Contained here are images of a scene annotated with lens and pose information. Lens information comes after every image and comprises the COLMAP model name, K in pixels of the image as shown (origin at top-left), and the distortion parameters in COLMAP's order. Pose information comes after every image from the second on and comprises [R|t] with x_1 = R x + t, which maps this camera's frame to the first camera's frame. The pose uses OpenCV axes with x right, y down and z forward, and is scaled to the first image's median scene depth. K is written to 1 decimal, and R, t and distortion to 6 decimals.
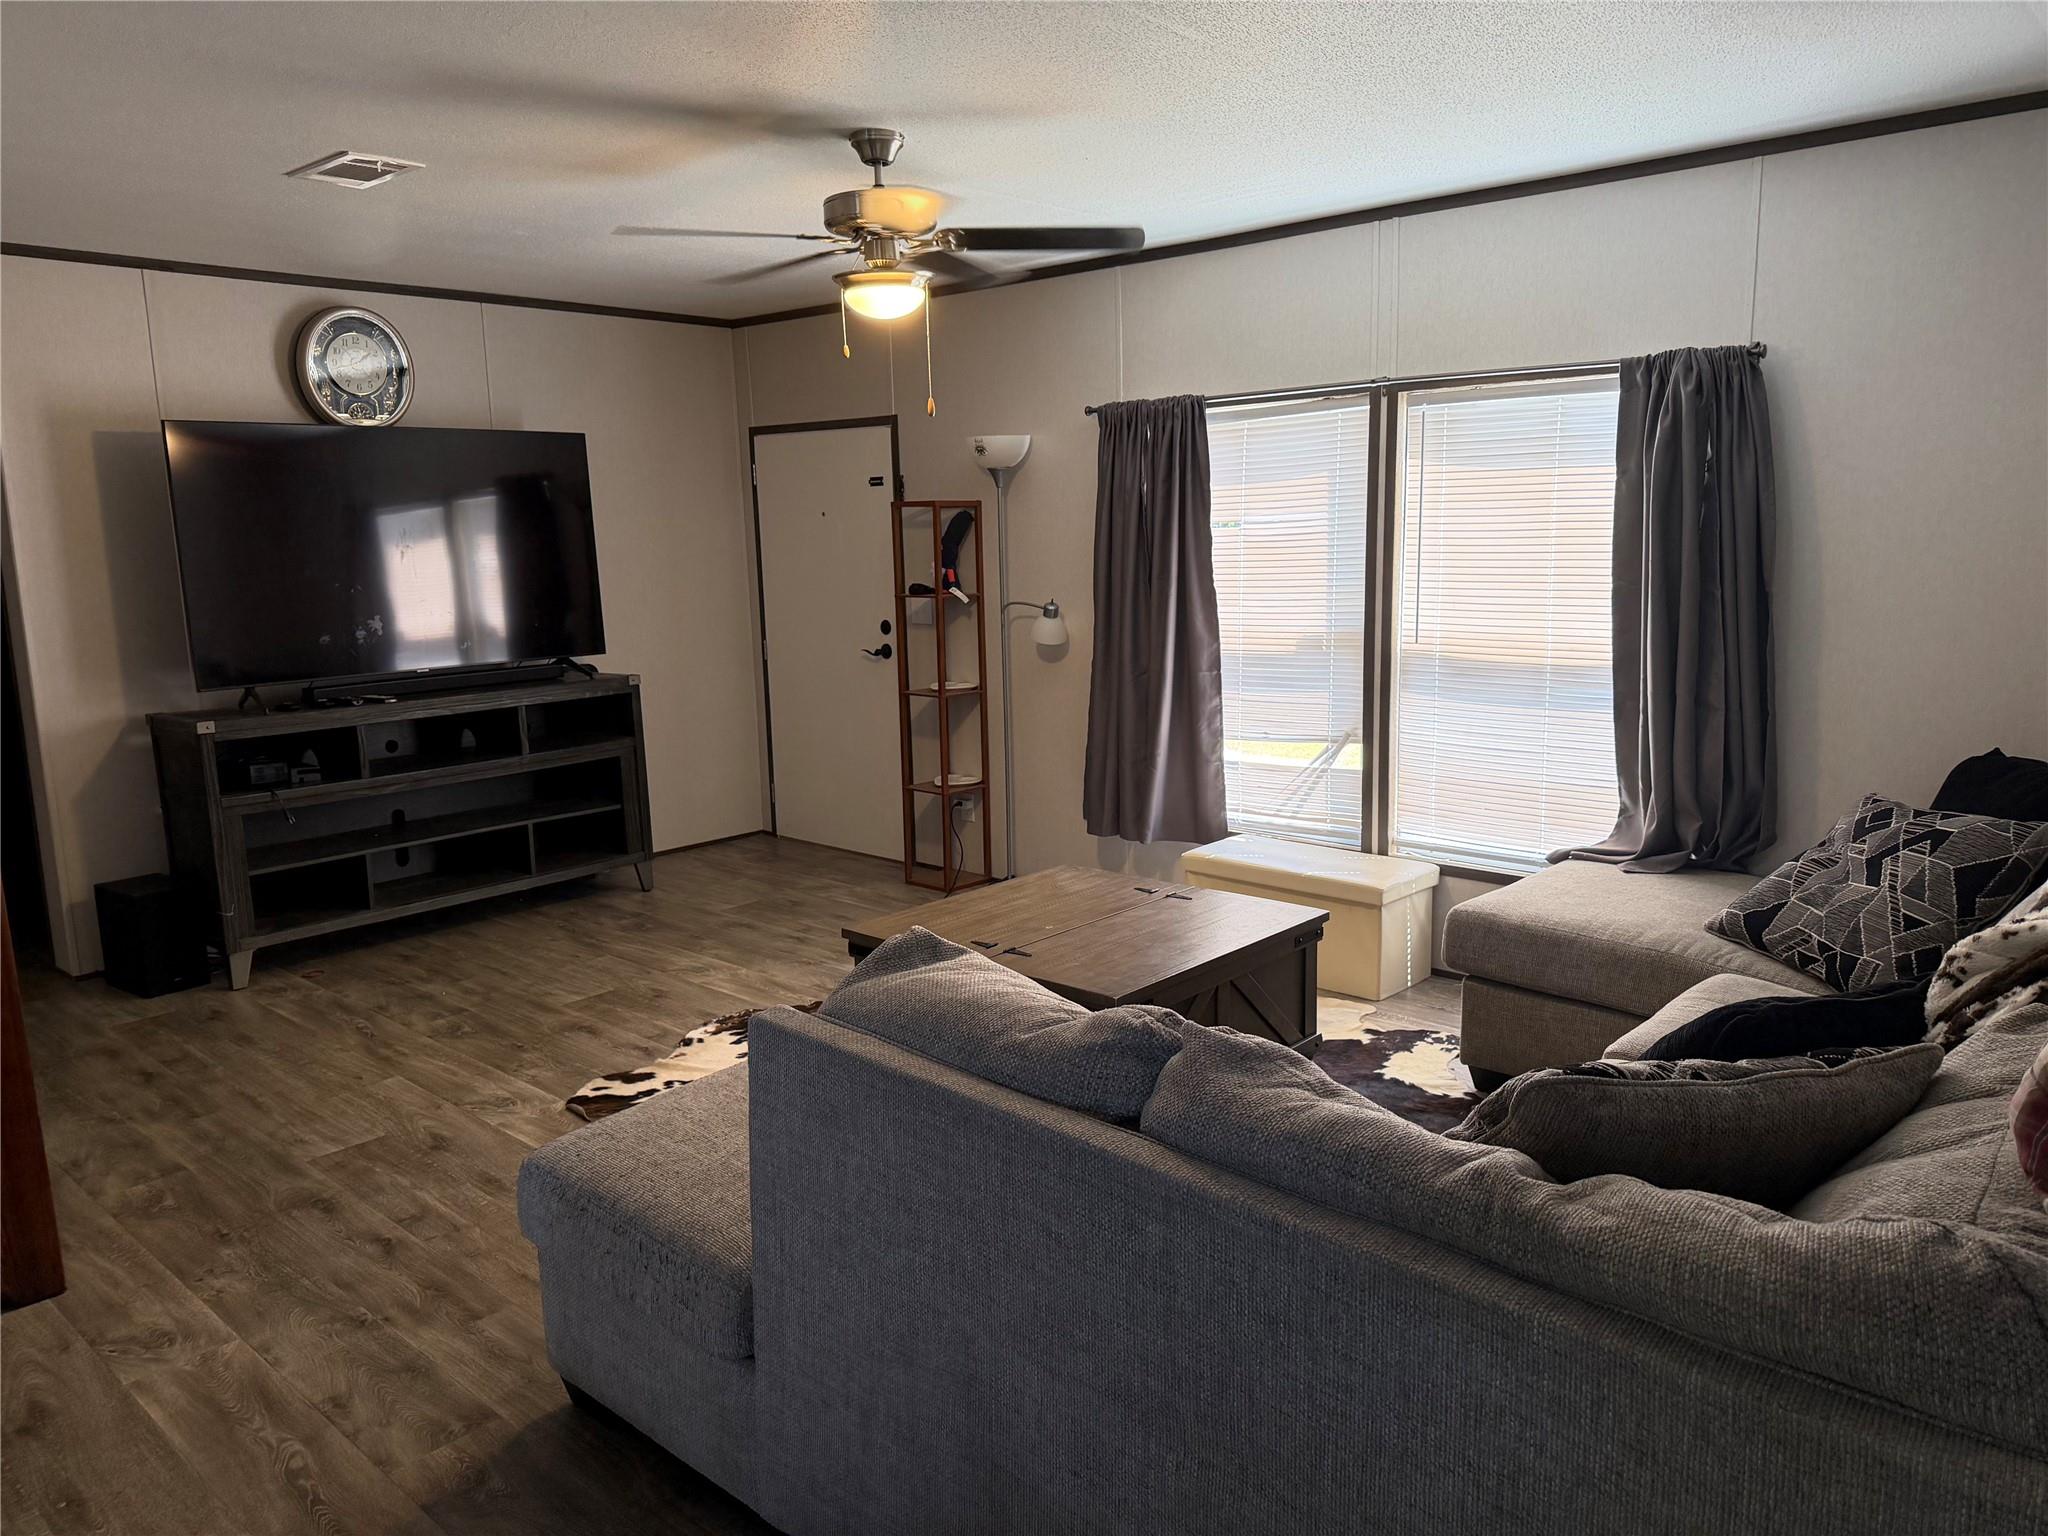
lens RADIAL K [[1430.9, 0, 1024.0], [0, 1430.9, 768.0], [0, 0, 1]] dist [0.084239, -0.105840]
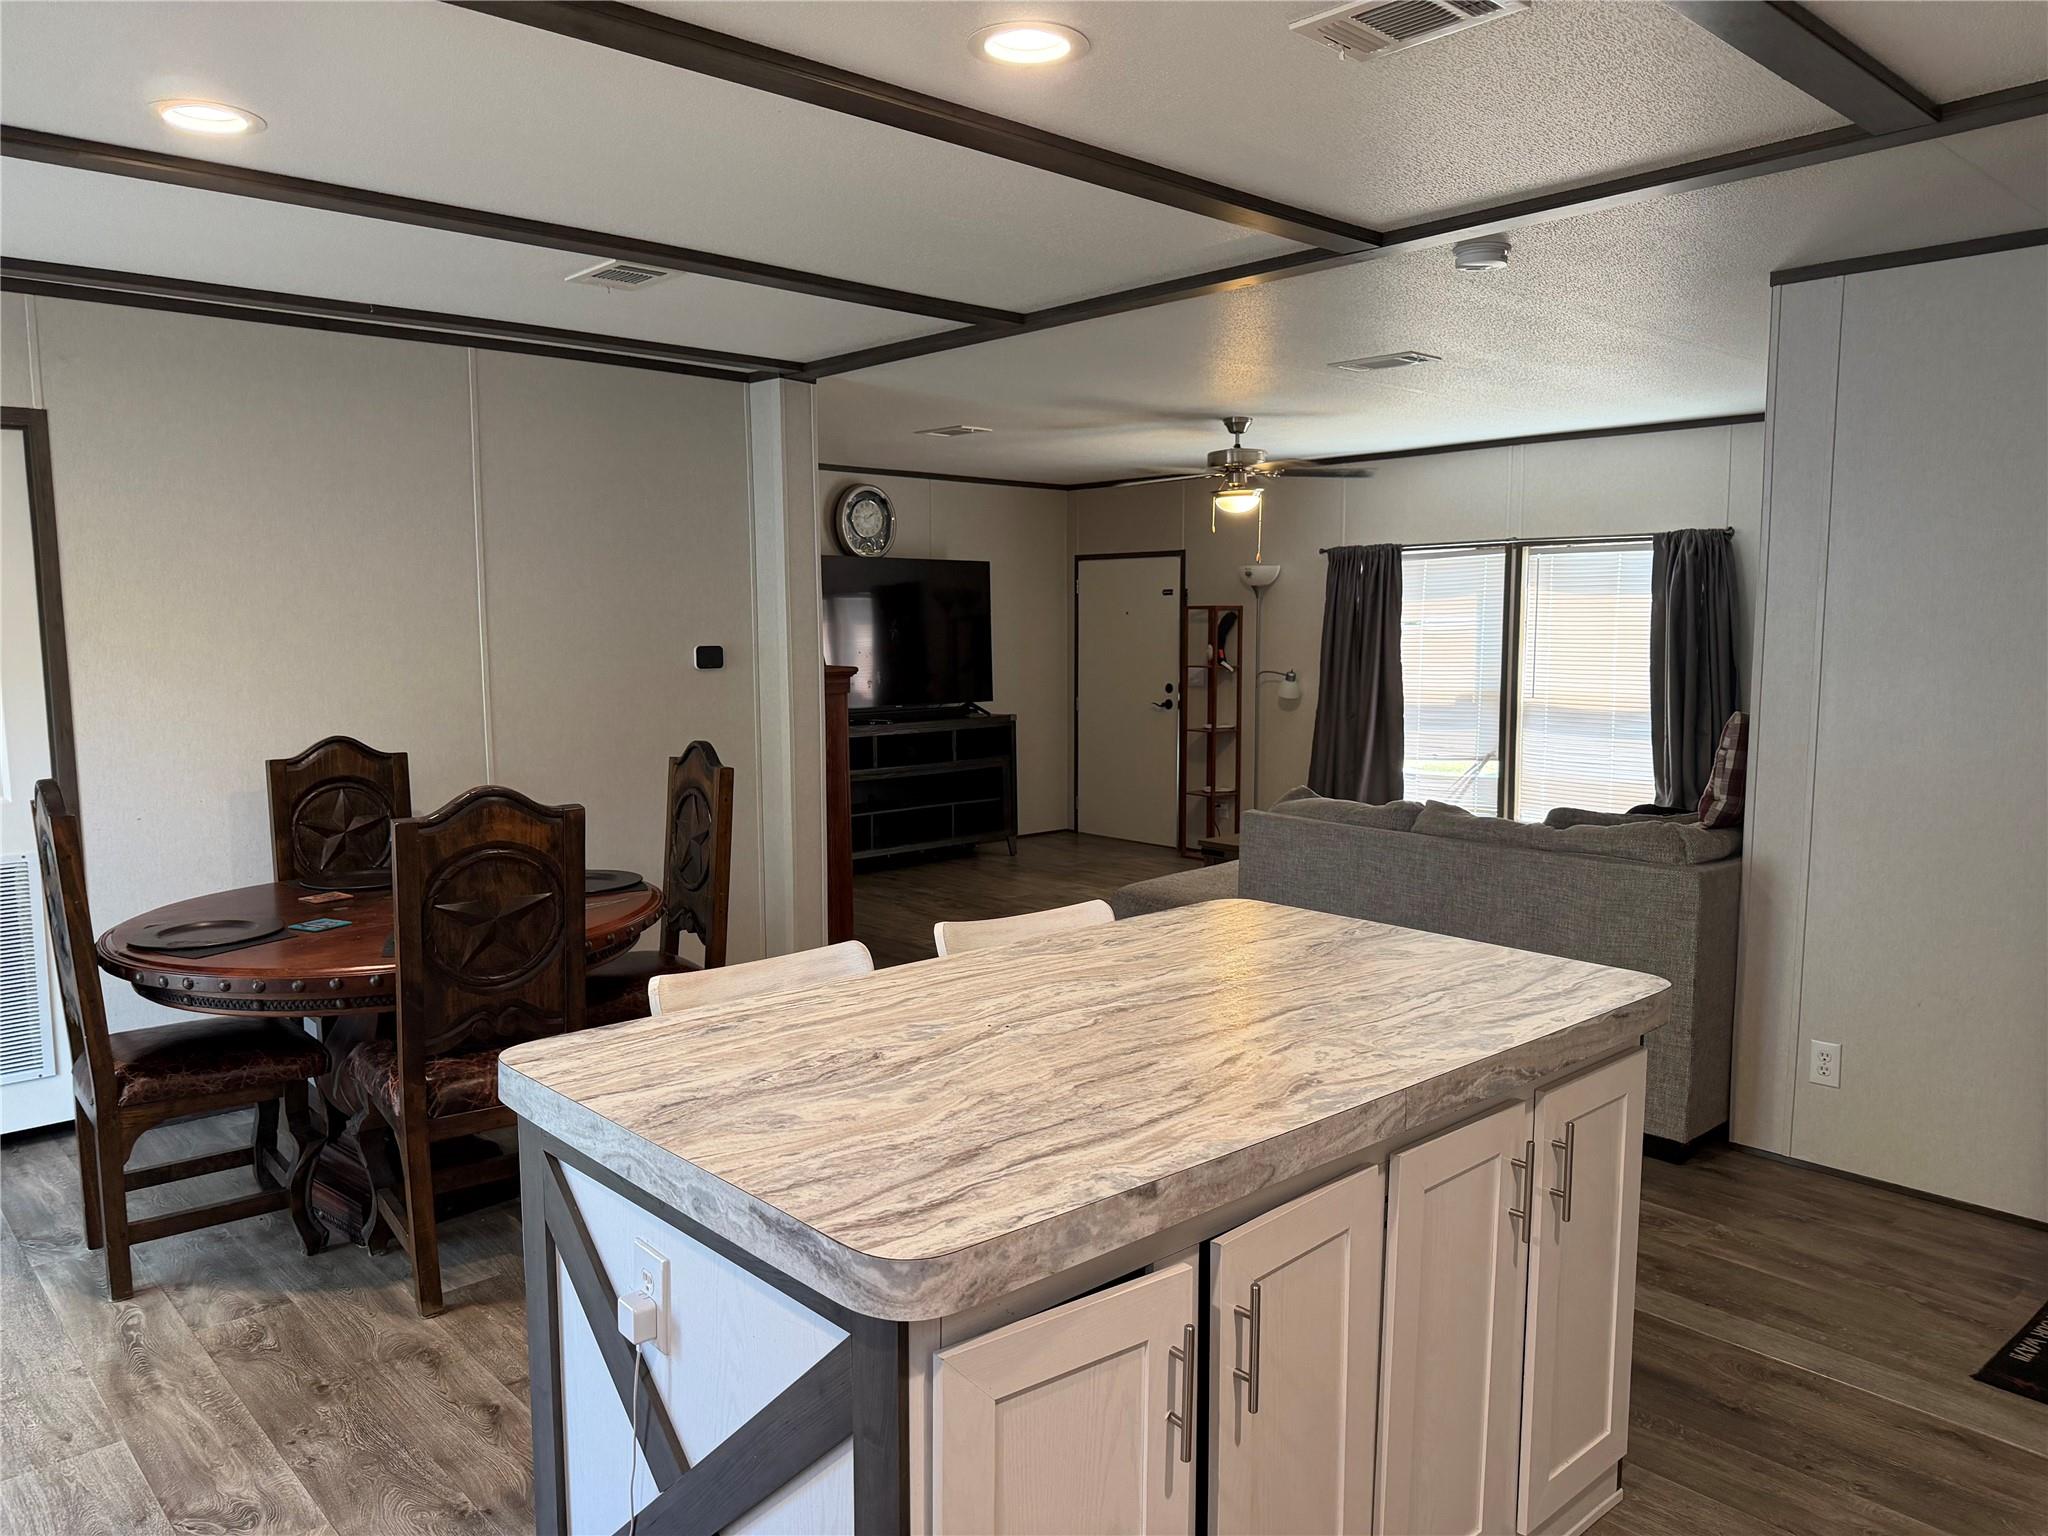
lens RADIAL K [[1433.5, 0, 1002.2], [0, 1433.5, 769.1], [0, 0, 1]] dist [0.099681, -0.193415]
pose [[0.994545, 0.027844, -0.100519, -0.147515], [-0.034454, 0.997315, -0.064626, 0.112539], [0.098450, 0.067737, 0.992834, -0.633854]]
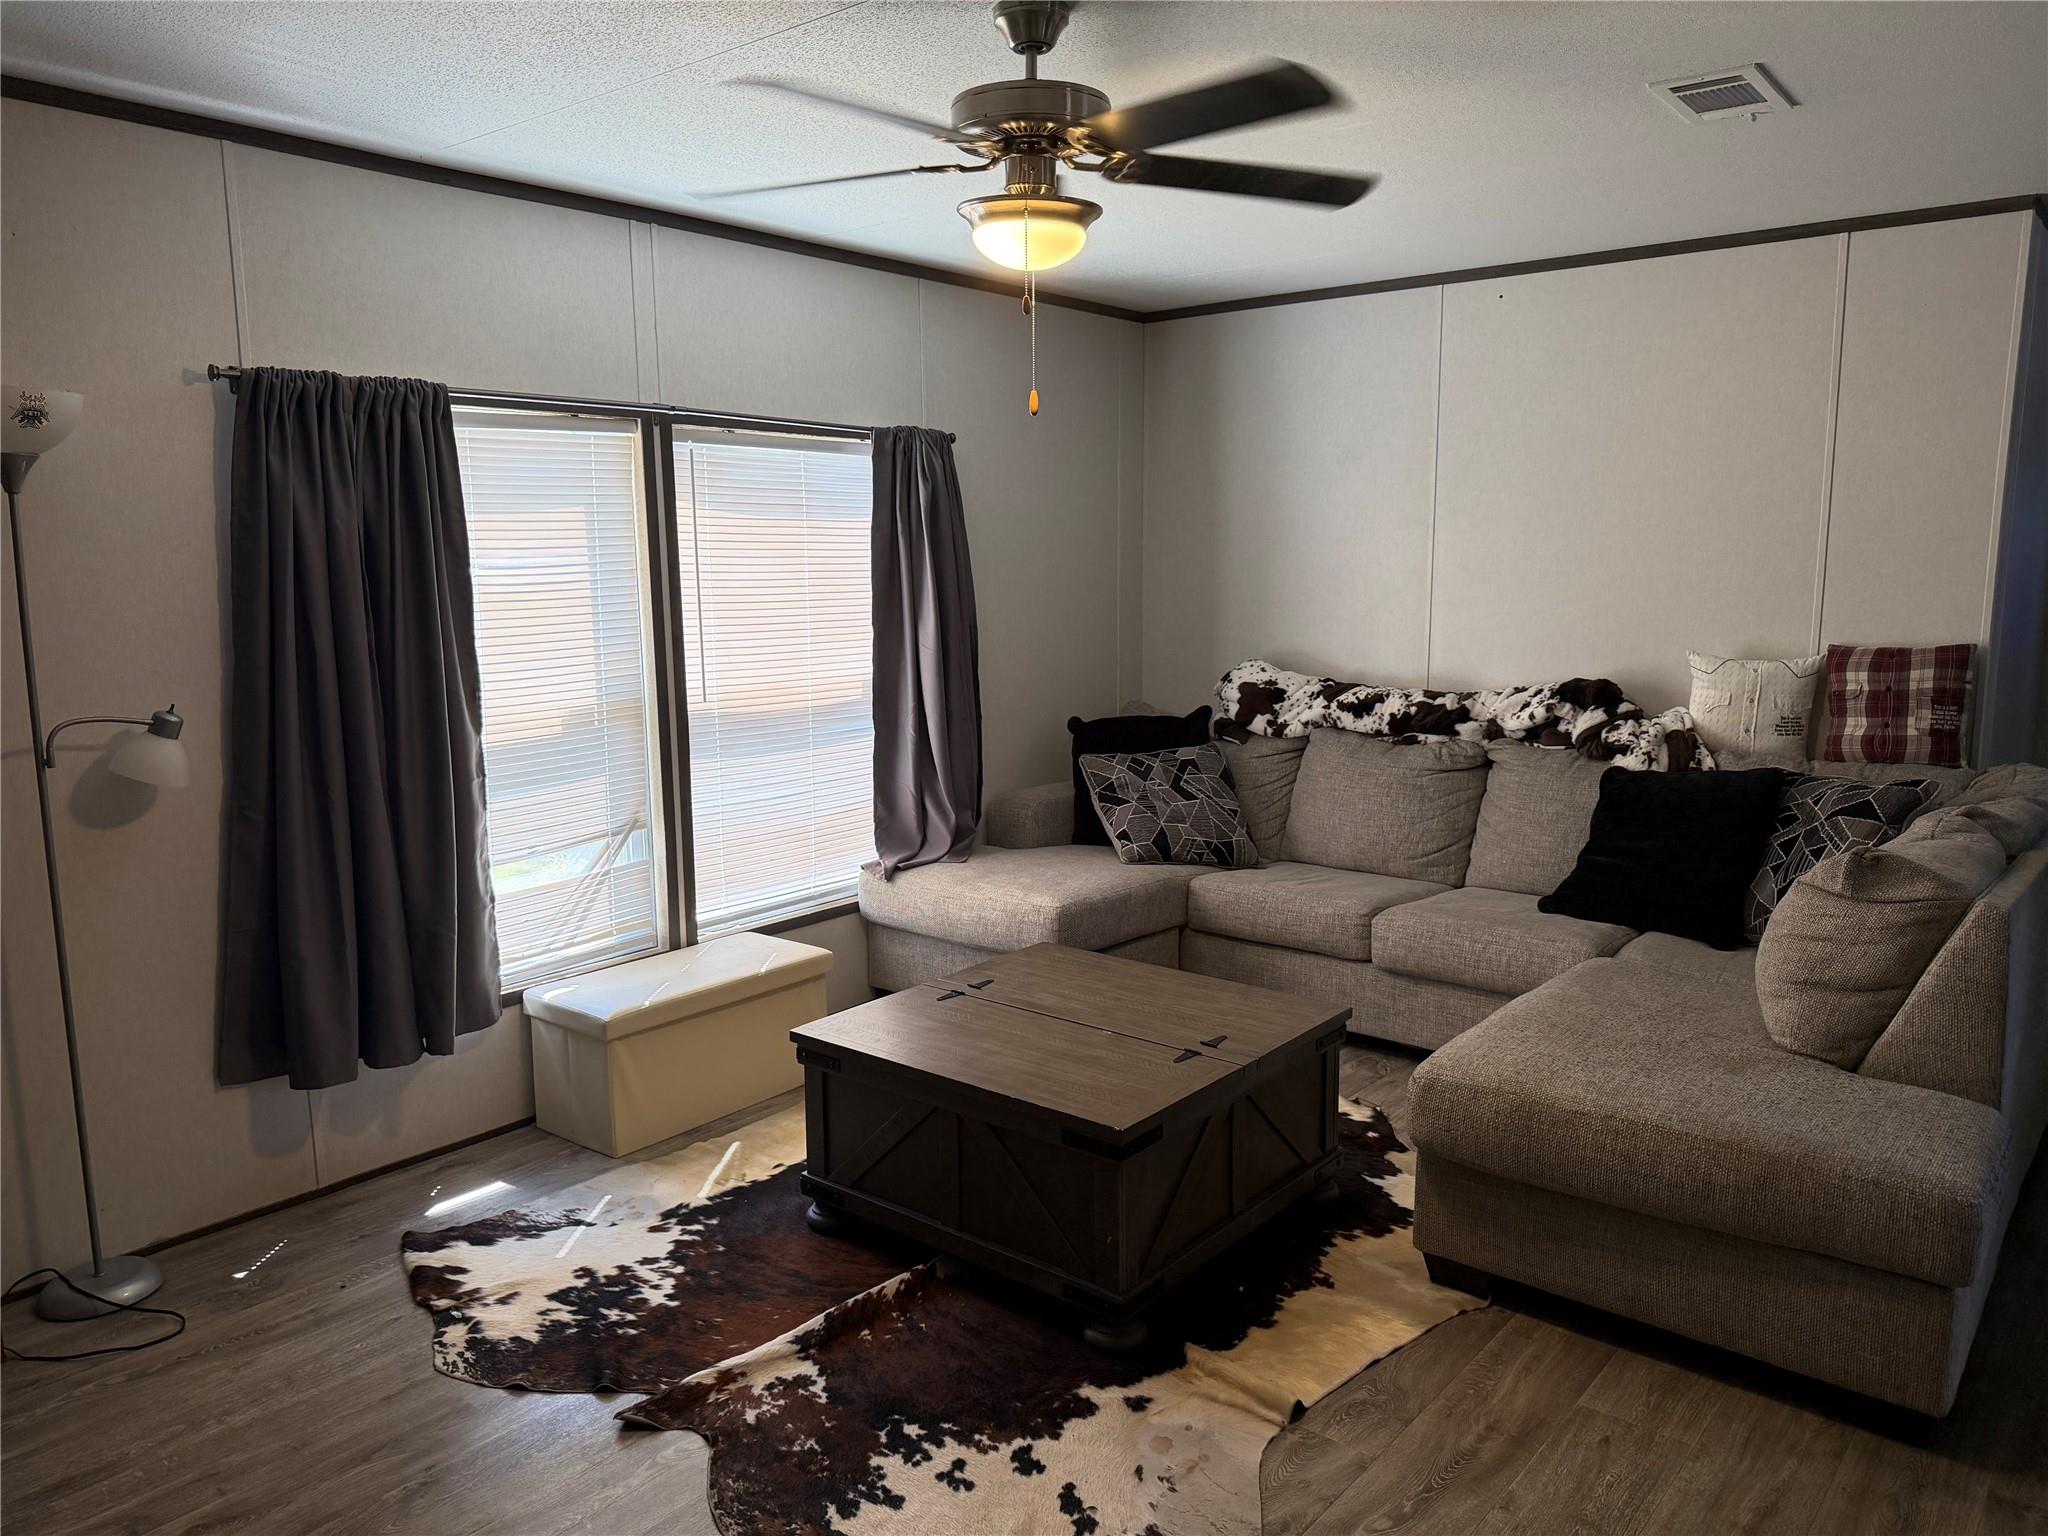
lens RADIAL K [[1430.9, 0, 1024.0], [0, 1430.9, 768.0], [0, 0, 1]] dist [0.084239, -0.105840]
pose [[-0.035516, -0.128897, 0.991022, -0.597943], [0.179079, 0.974776, 0.133202, -0.122061], [-0.983193, 0.182202, -0.011537, 0.766111]]
